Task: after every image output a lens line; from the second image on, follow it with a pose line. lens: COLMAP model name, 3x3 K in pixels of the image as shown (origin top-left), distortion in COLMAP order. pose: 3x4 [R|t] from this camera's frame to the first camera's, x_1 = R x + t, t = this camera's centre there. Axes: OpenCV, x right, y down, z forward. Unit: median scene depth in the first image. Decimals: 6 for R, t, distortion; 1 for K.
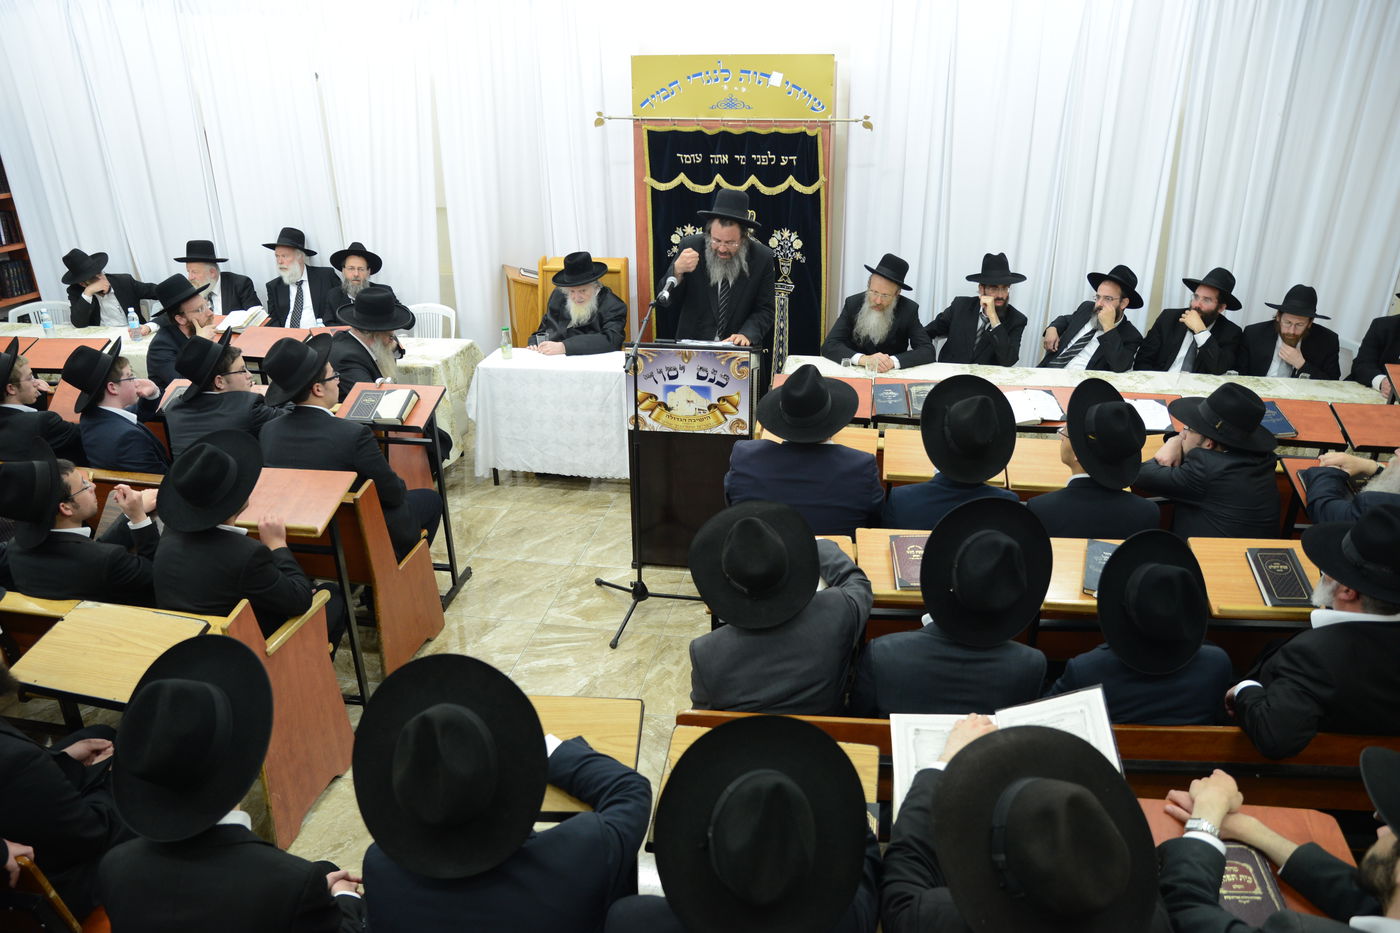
lens RADIAL K [[943.7, 0, 698.2], [0, 943.7, 476.5], [0, 0, 1]] dist [-0.142784, 0.101902]
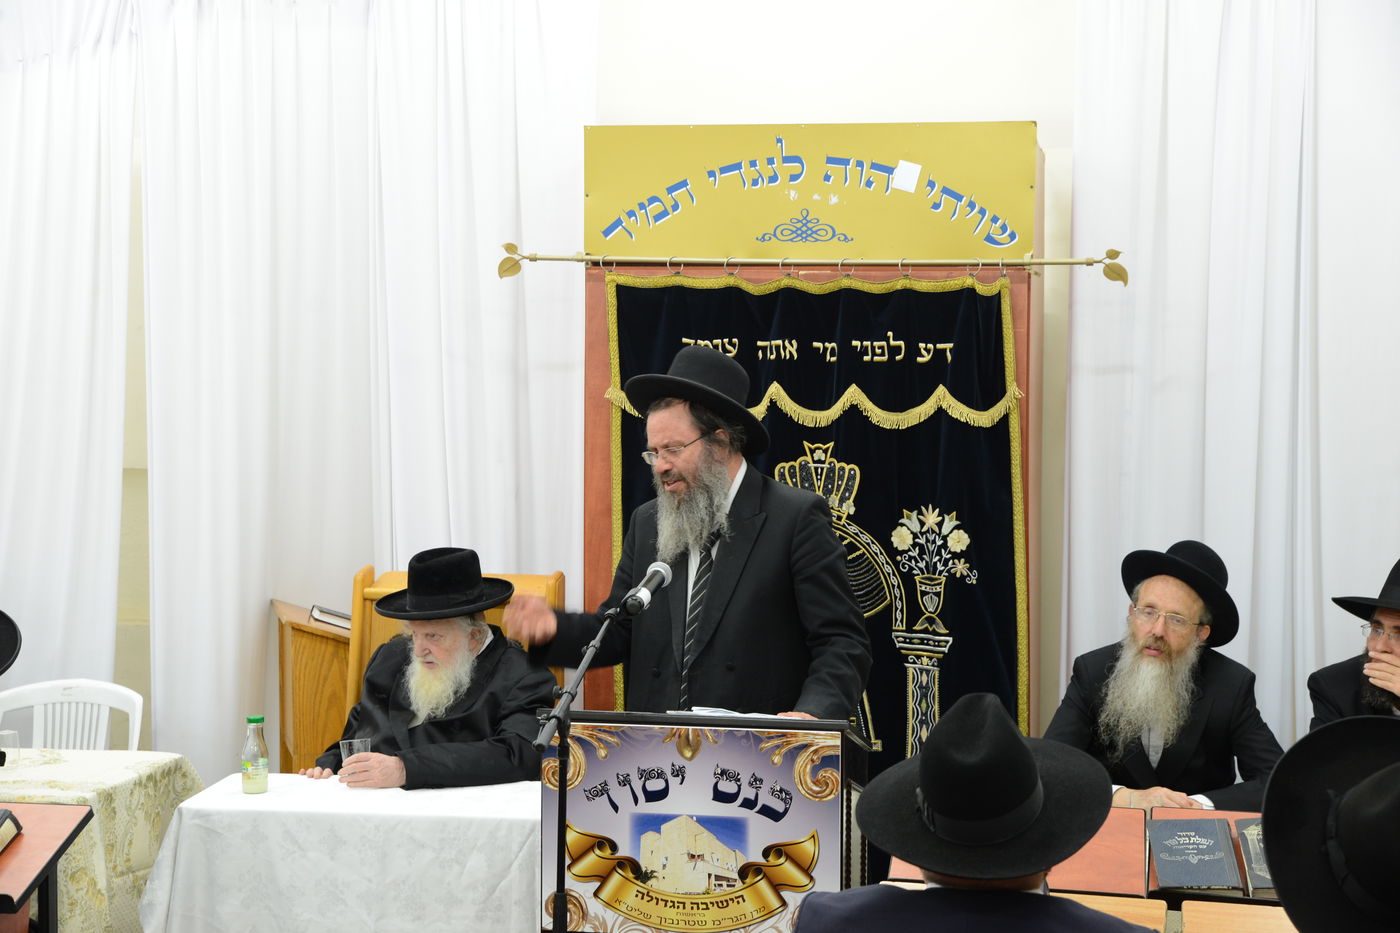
lens RADIAL K [[2205.5, 0, 700.0], [0, 2205.5, 466.5], [0, 0, 1]] dist [0.089857, 0.094921]
pose [[0.999697, 0.014112, -0.020175, 0.008712], [-0.020085, 0.941375, -0.336763, 0.072924], [0.014239, 0.337066, 0.941373, 0.036070]]
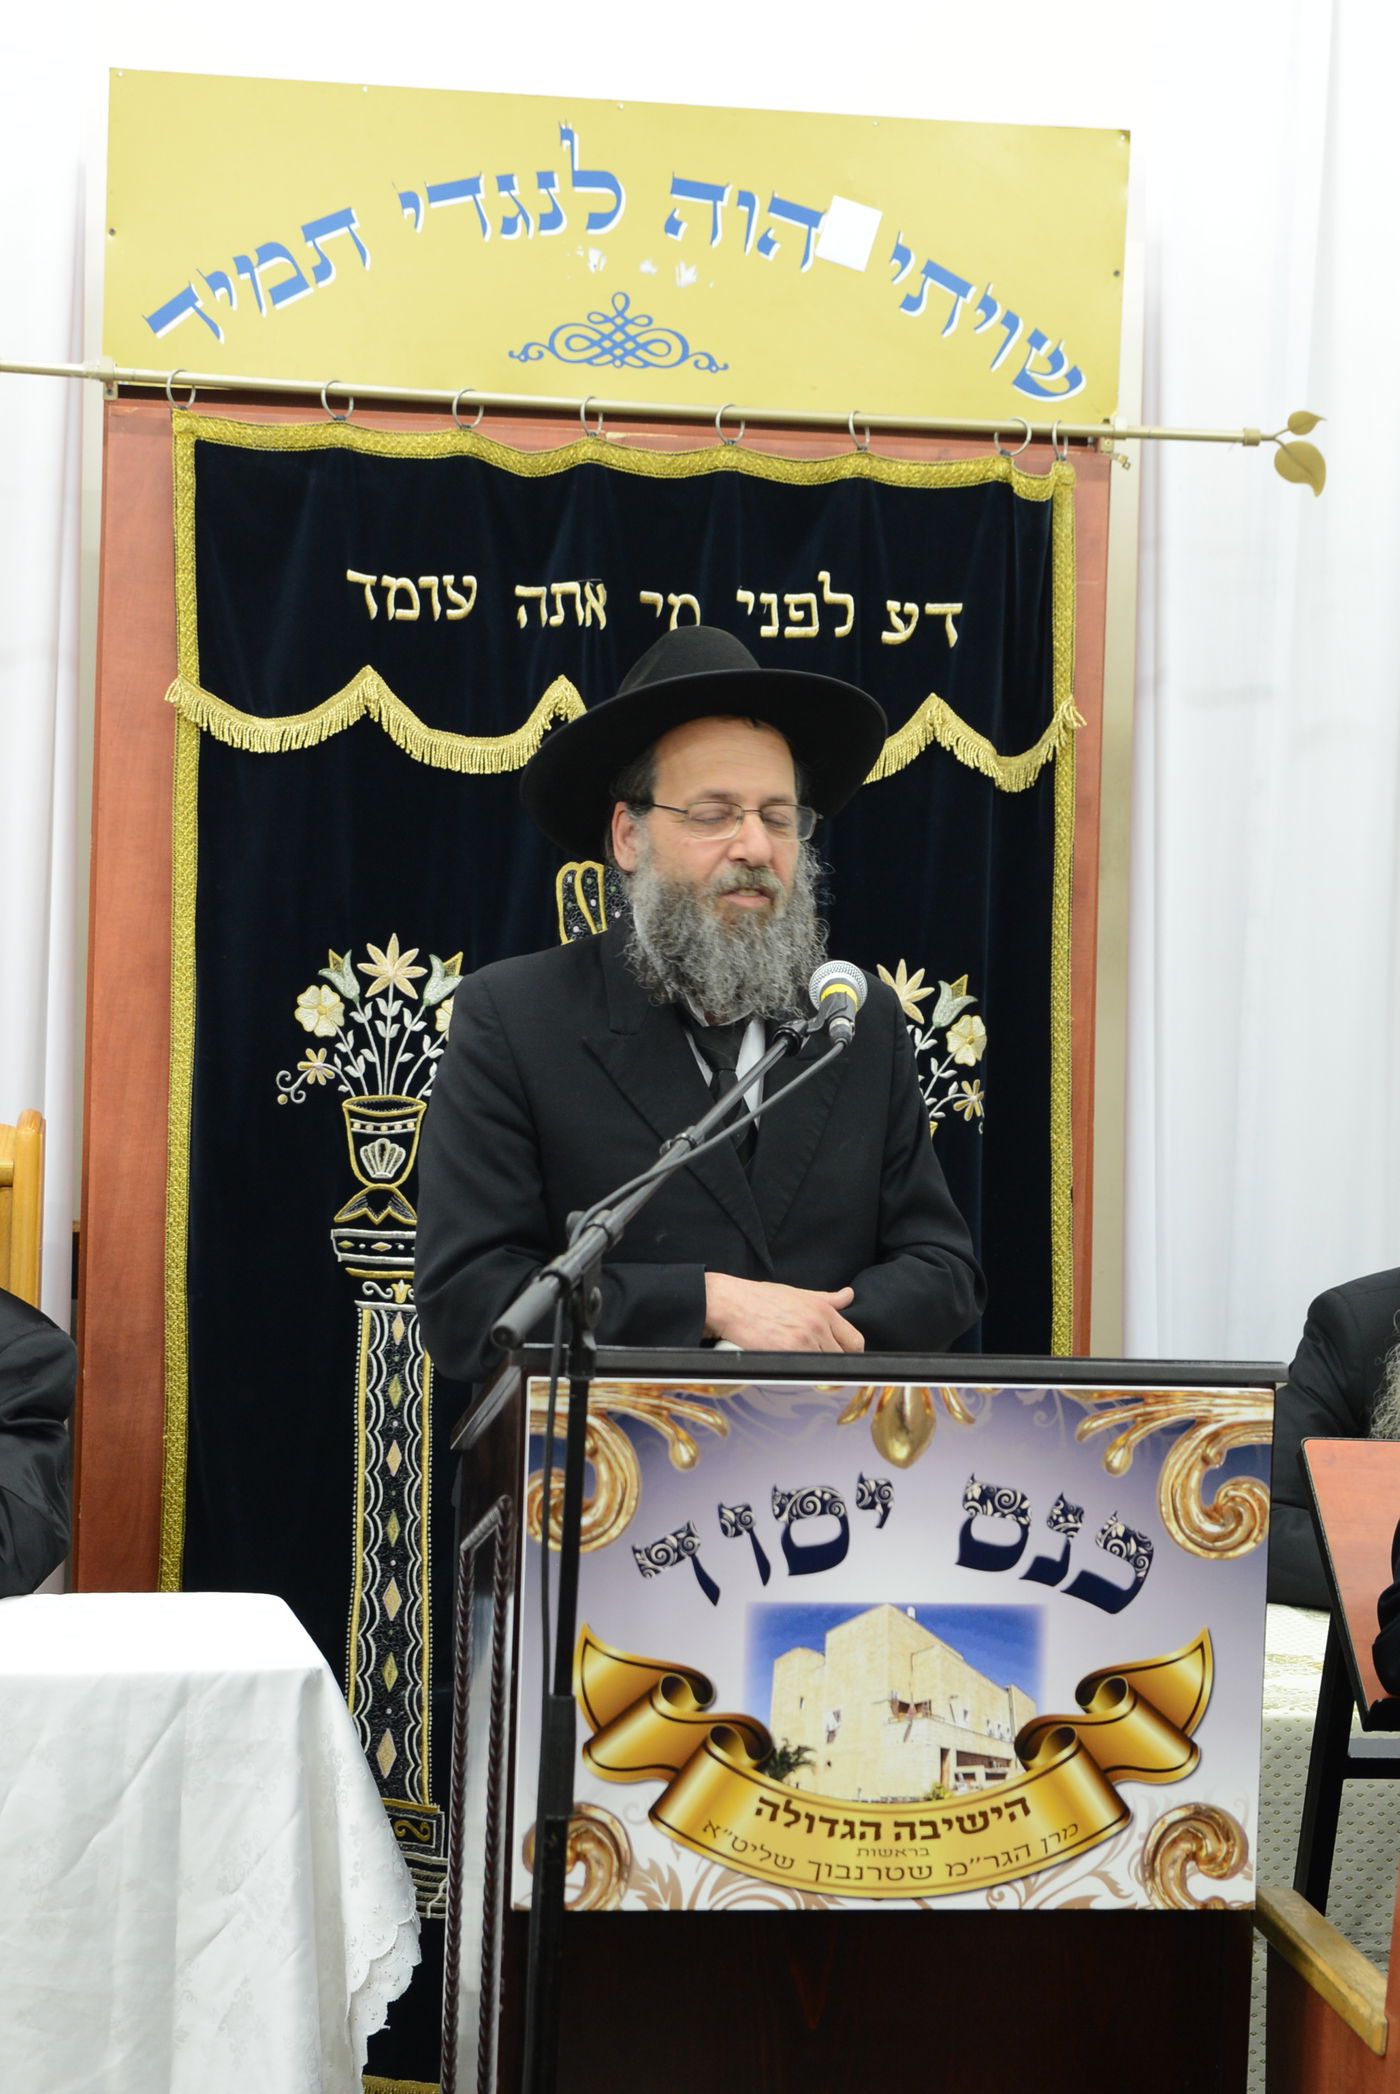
lens RADIAL K [[4136.5, 0, 700.0], [0, 4136.5, 1047.0], [0, 0, 1]] dist [-0.068874, 1.456330]
pose [[0.959558, 0.027963, 0.280119, -0.215794], [0.072916, 0.936408, -0.343253, 0.049094], [-0.271904, 0.349796, 0.896499, 0.285052]]
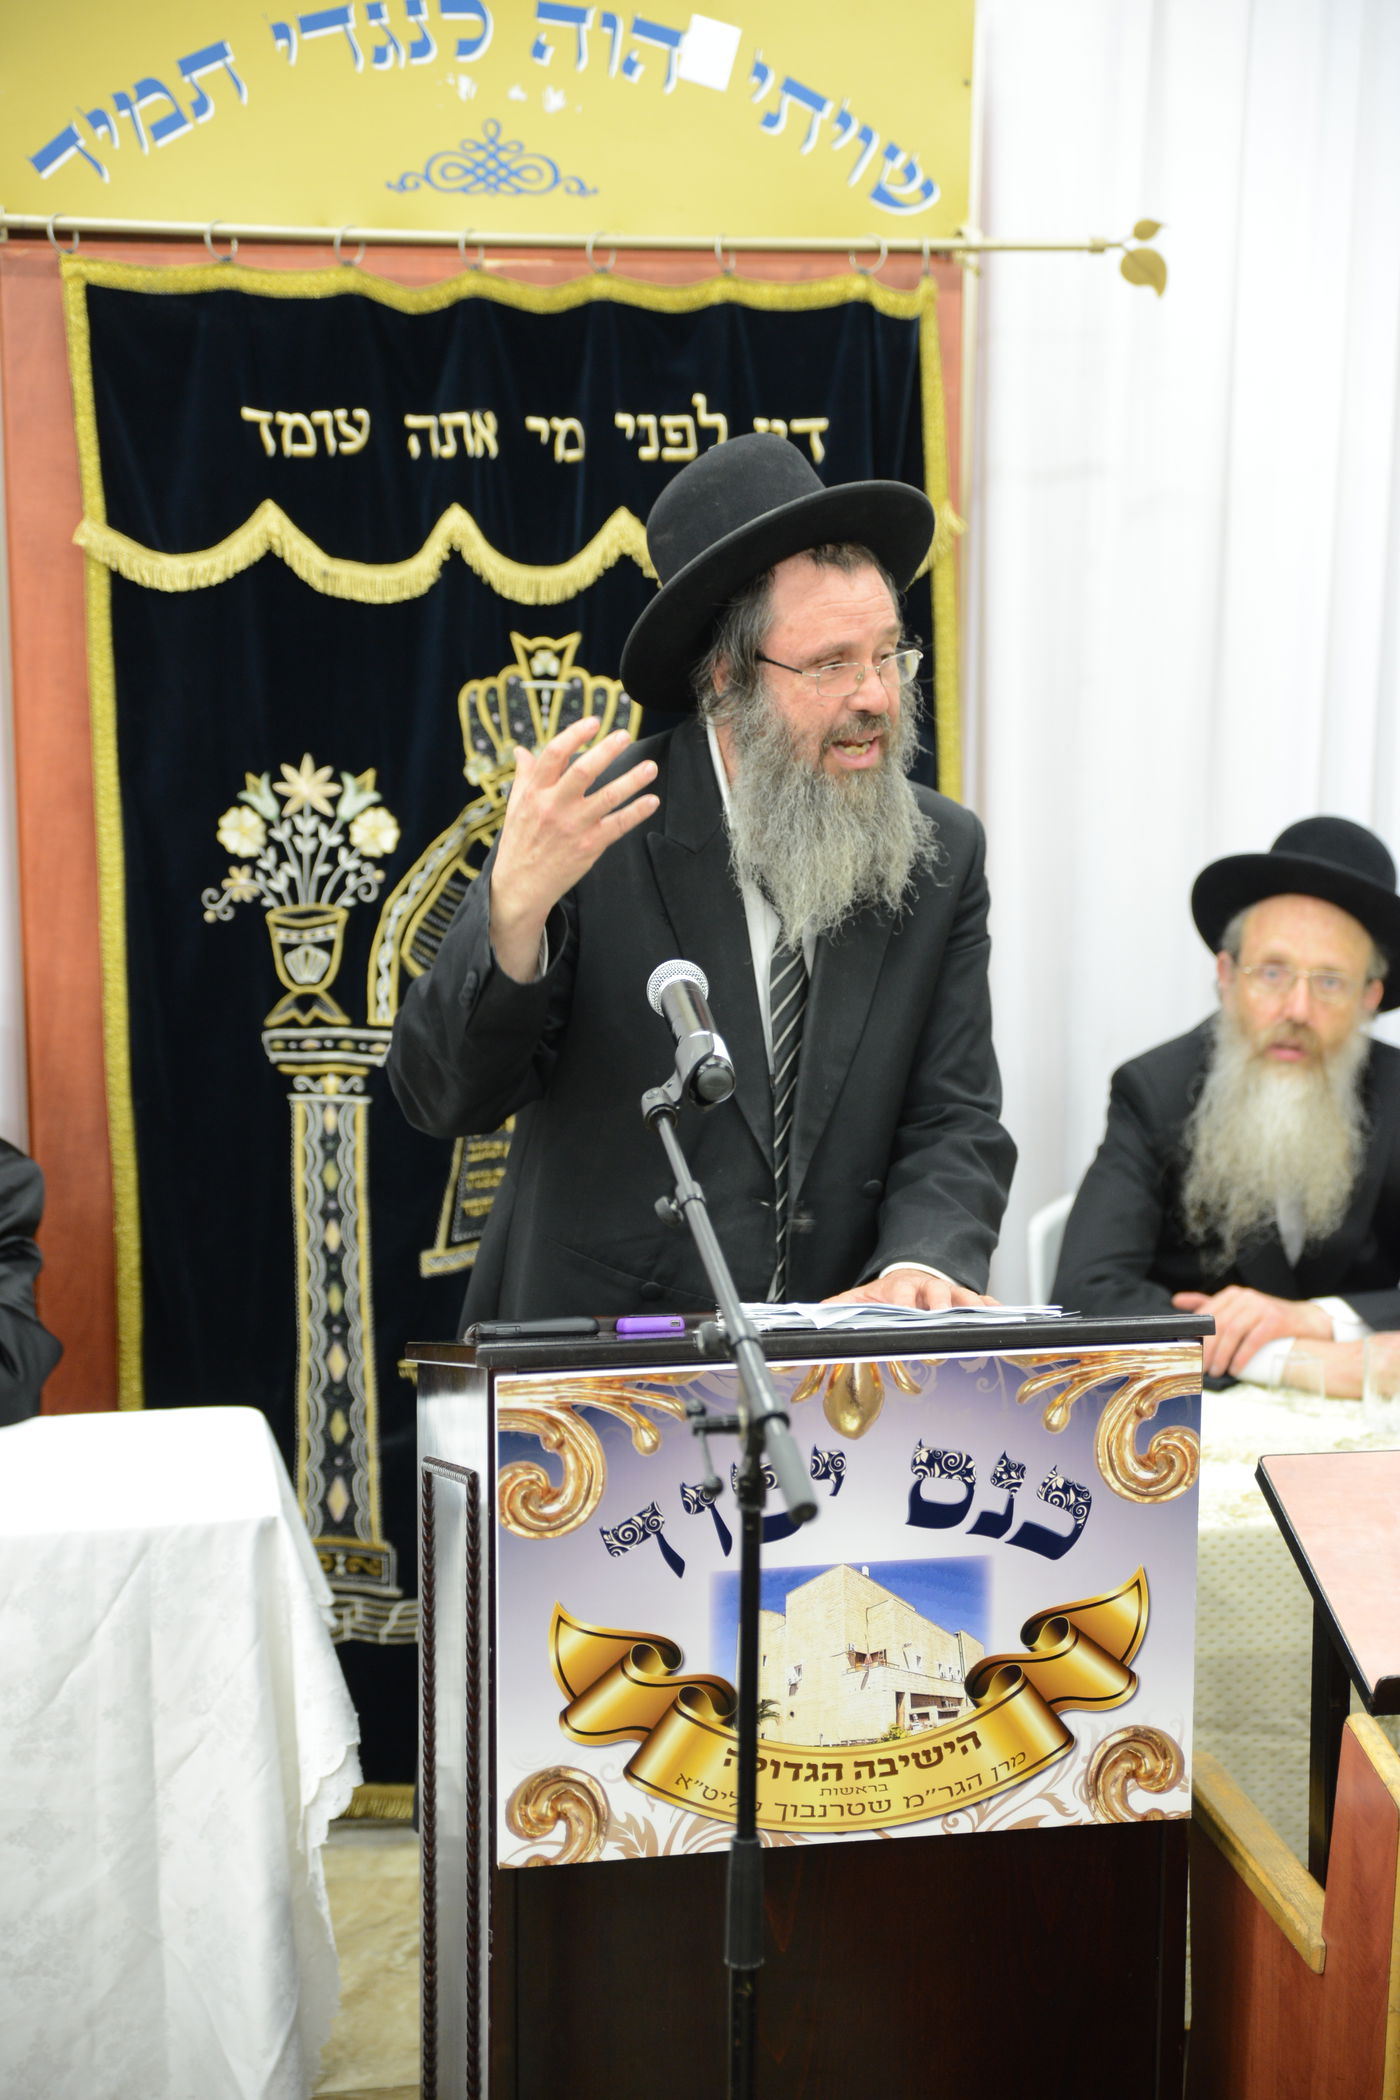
lens RADIAL K [[3498.2, 0, 709.5], [0, 3498.2, 1075.8], [0, 0, 1]] dist [0.165871, -0.056754]
pose [[0.943817, -0.052380, 0.326291, -0.209688], [0.121108, 0.973490, -0.194037, -0.053971], [-0.307477, 0.222651, 0.925140, 0.338617]]
